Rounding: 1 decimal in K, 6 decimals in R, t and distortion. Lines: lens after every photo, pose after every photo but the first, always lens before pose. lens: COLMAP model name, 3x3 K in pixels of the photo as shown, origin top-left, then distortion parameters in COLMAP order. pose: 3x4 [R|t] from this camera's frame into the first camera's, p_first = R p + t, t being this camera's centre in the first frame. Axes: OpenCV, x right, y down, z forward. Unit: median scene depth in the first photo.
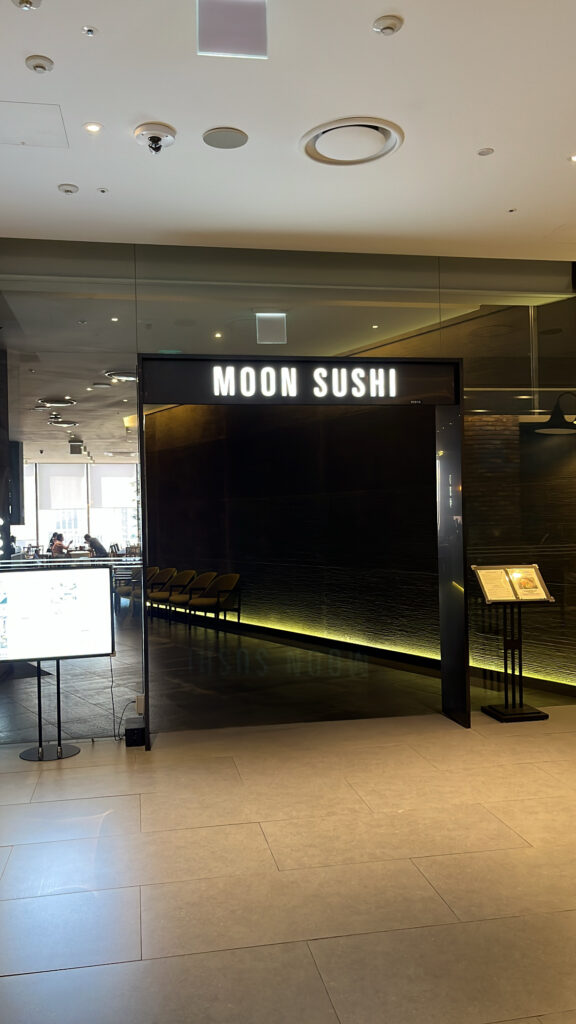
lens RADIAL K [[827.8, 0, 288.0], [0, 827.8, 512.0], [0, 0, 1]] dist [0.030384, -0.054058]
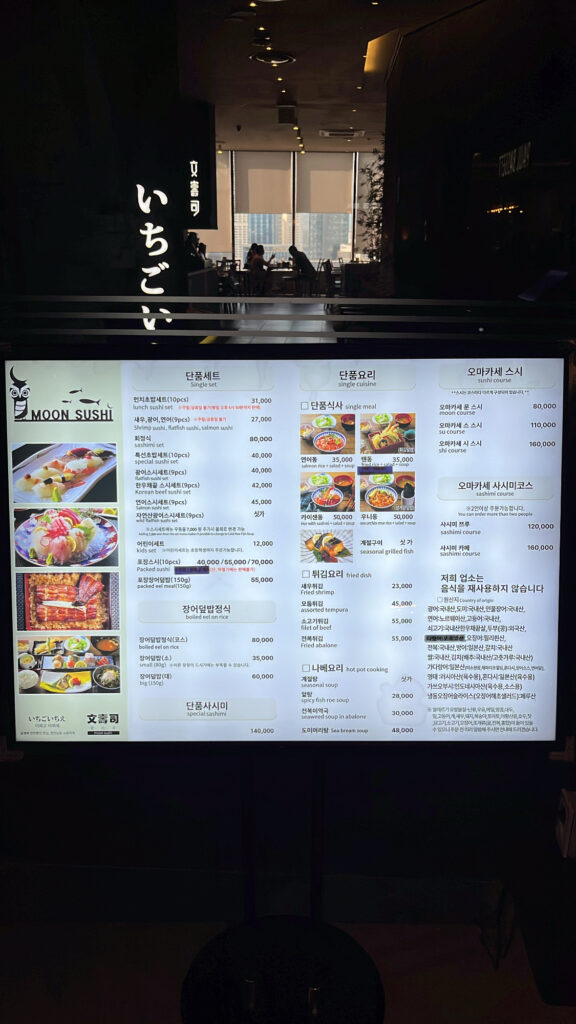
lens RADIAL K [[827.8, 0, 288.0], [0, 827.8, 512.0], [0, 0, 1]] dist [0.030384, -0.054058]
pose [[0.973339, 0.094675, -0.208922, -0.055612], [-0.022166, 0.945403, 0.325149, 0.008789], [0.228299, -0.311849, 0.922296, 0.182014]]
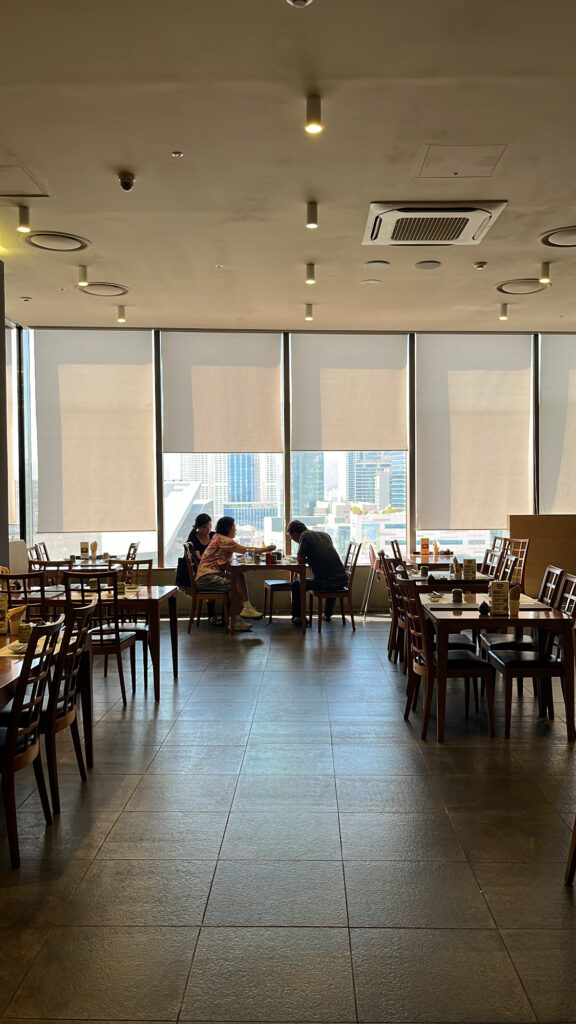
lens RADIAL K [[827.8, 0, 288.0], [0, 827.8, 512.0], [0, 0, 1]] dist [0.030384, -0.054058]
pose [[0.979238, 0.004811, -0.202658, -0.174556], [0.001489, 0.999521, 0.030920, 0.013454], [0.202710, -0.030580, 0.978761, 0.665297]]
